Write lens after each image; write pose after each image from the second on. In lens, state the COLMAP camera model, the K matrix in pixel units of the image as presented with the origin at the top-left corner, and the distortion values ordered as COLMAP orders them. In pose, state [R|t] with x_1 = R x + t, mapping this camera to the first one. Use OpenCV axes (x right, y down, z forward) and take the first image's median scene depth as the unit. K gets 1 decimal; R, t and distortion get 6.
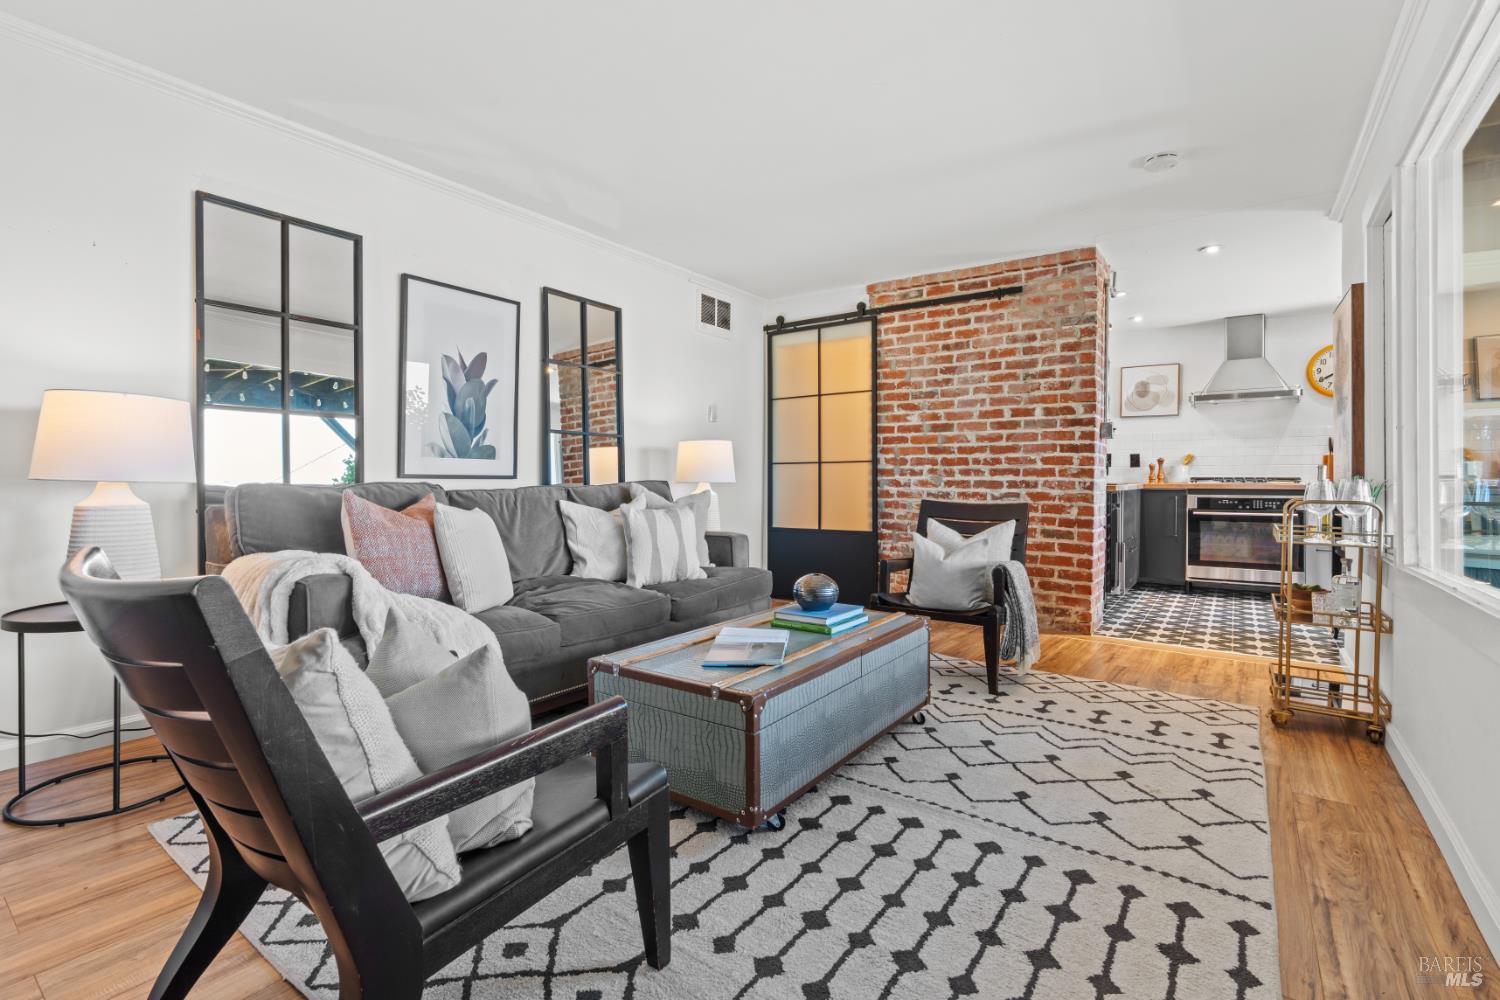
lens RADIAL K [[697.7, 0, 739.8], [0, 697.7, 480.4], [0, 0, 1]] dist [-0.001842, 0.000368]
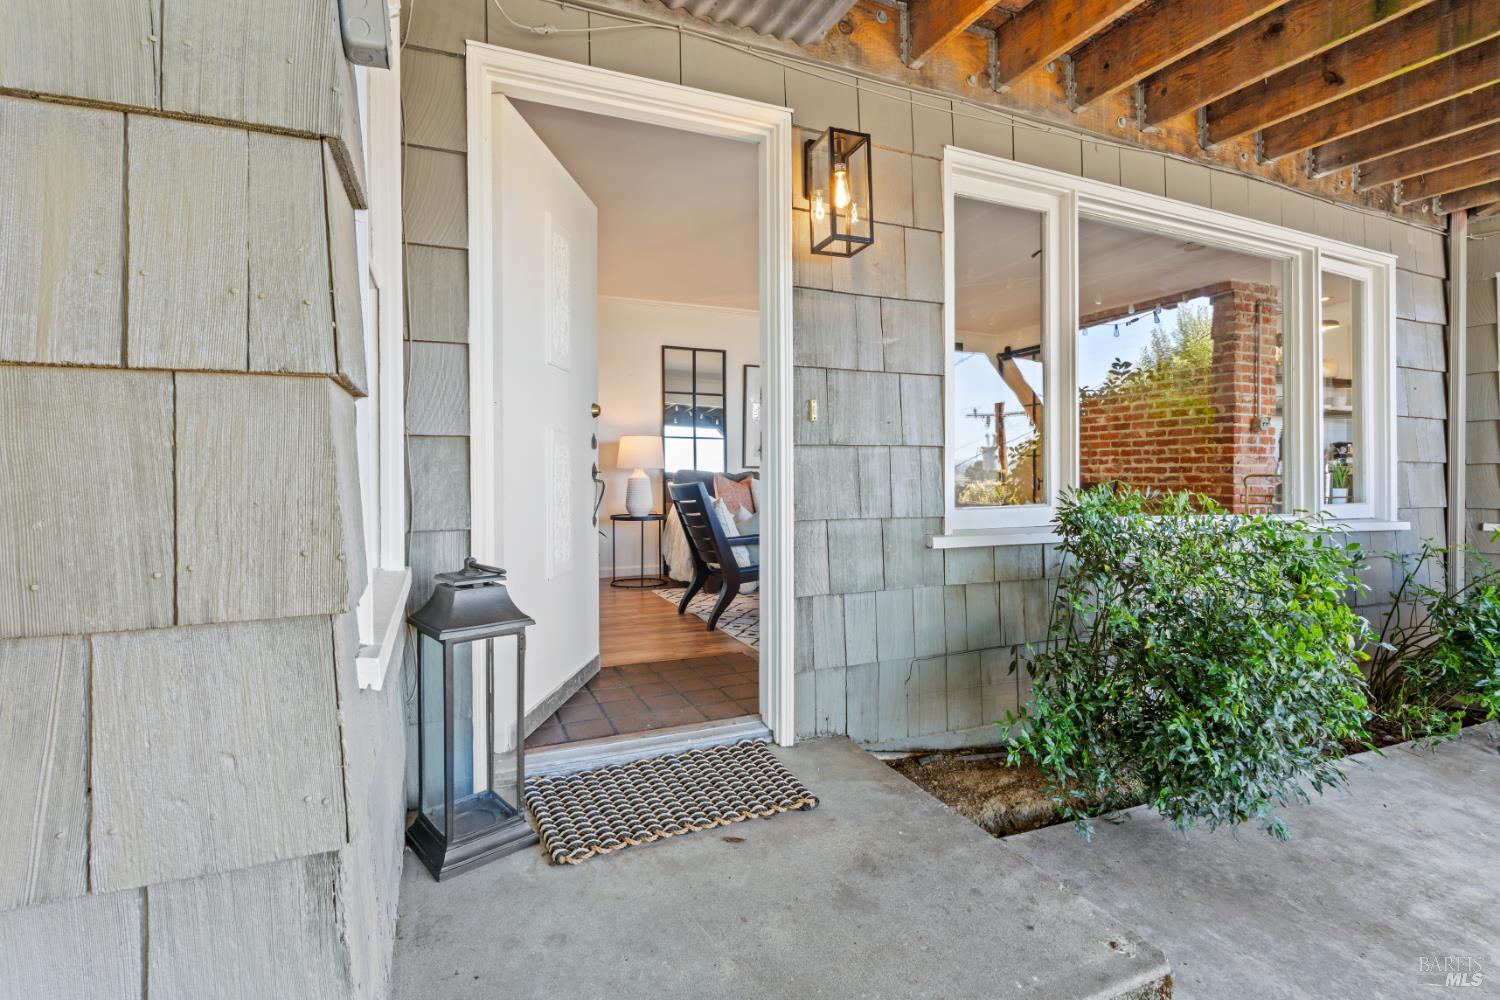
lens RADIAL K [[697.7, 0, 739.8], [0, 697.7, 480.4], [0, 0, 1]] dist [-0.001842, 0.000368]
pose [[0.861573, -0.002515, -0.507628, 0.344223], [0.004226, 0.999989, 0.002217, 0.018413], [0.507617, -0.004056, 0.861574, -0.482920]]
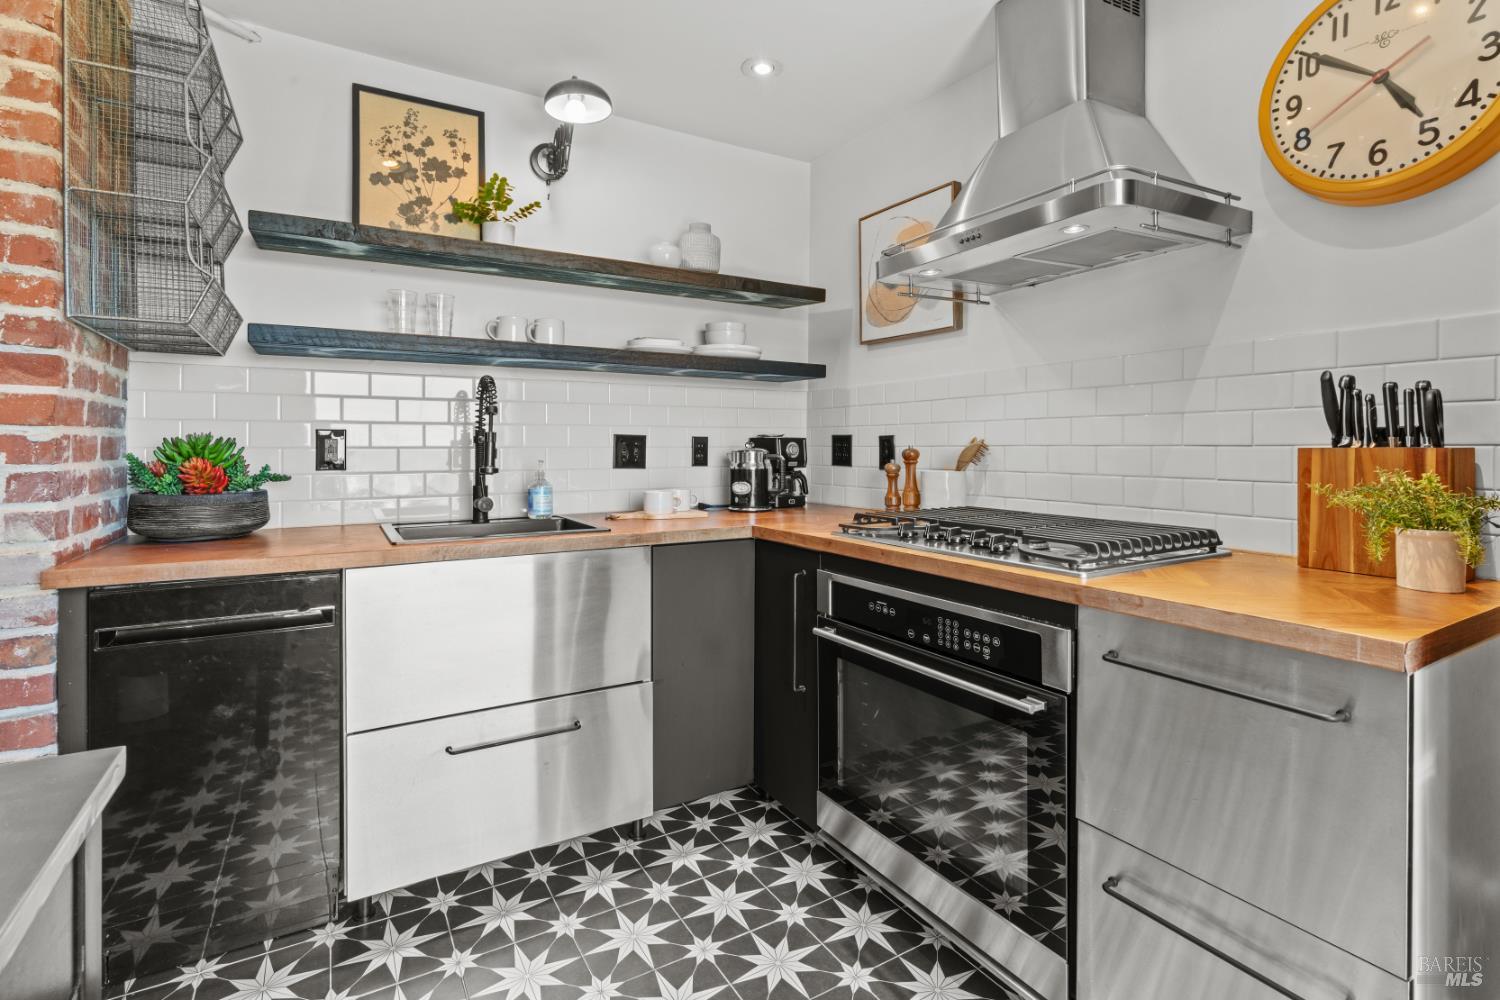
lens RADIAL K [[725.0, 0, 754.6], [0, 725.0, 447.5], [0, 0, 1]] dist [0.000088, 0.000115]
pose [[0.920373, 0.000924, -0.391040, 0.911687], [-0.001968, 0.999995, -0.002269, -0.042118], [0.391036, 0.002858, 0.920371, 0.831525]]
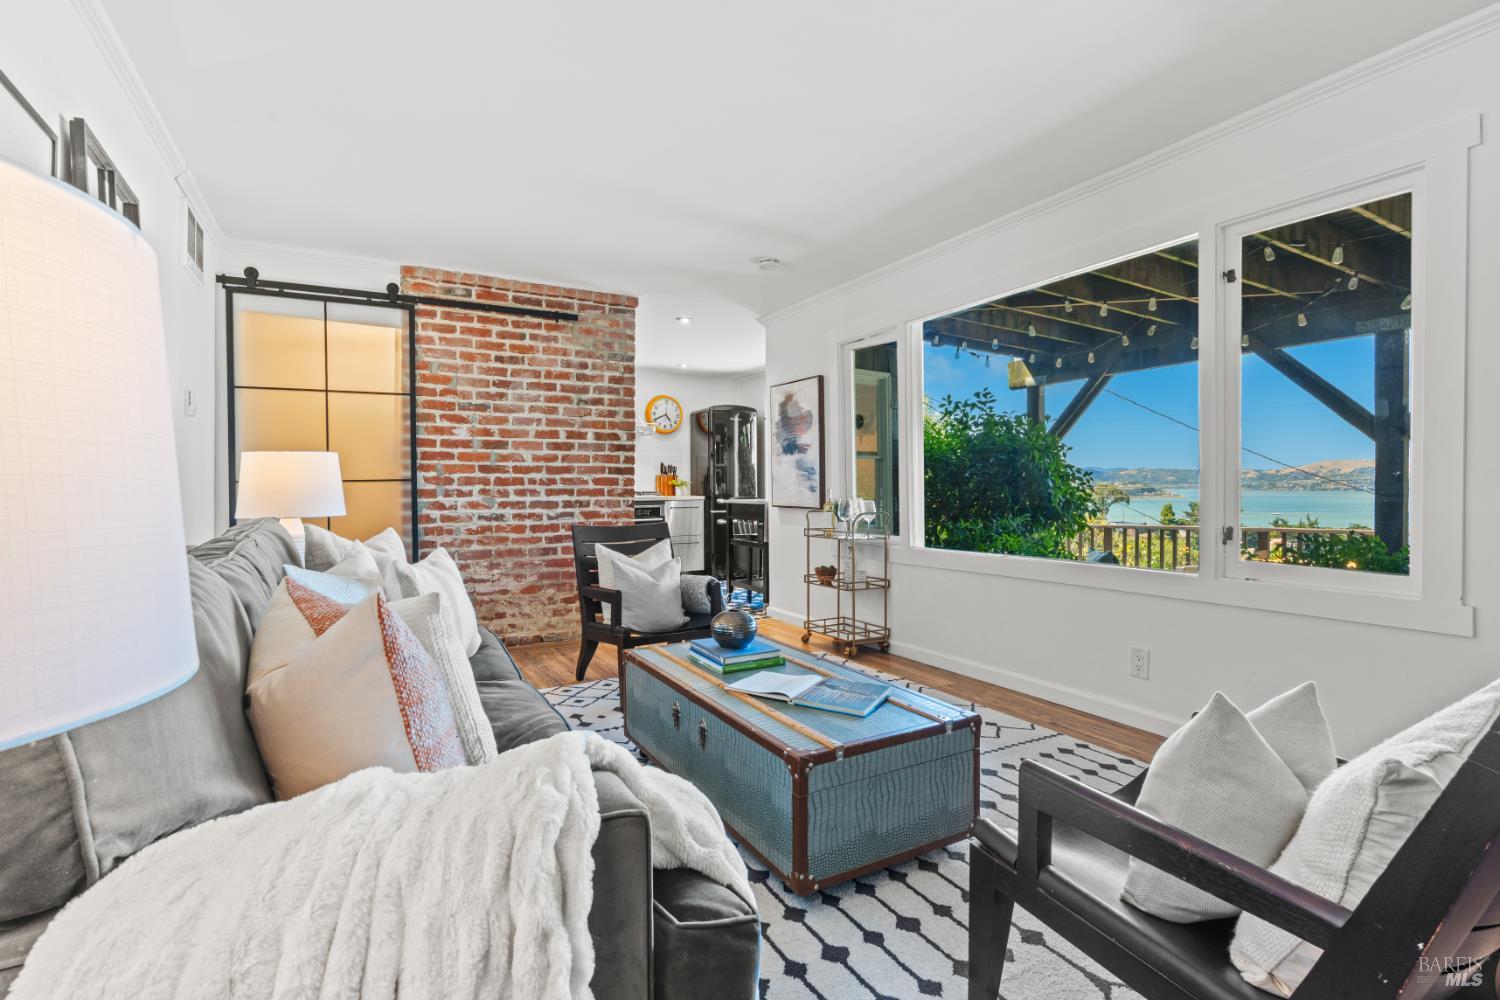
lens RADIAL K [[697.7, 0, 739.8], [0, 697.7, 480.4], [0, 0, 1]] dist [-0.001842, 0.000368]
pose [[0.418260, -0.000381, 0.908327, -0.426515], [0.007001, 0.999972, -0.002804, -0.023889], [-0.908300, 0.007532, 0.418251, 0.325206]]
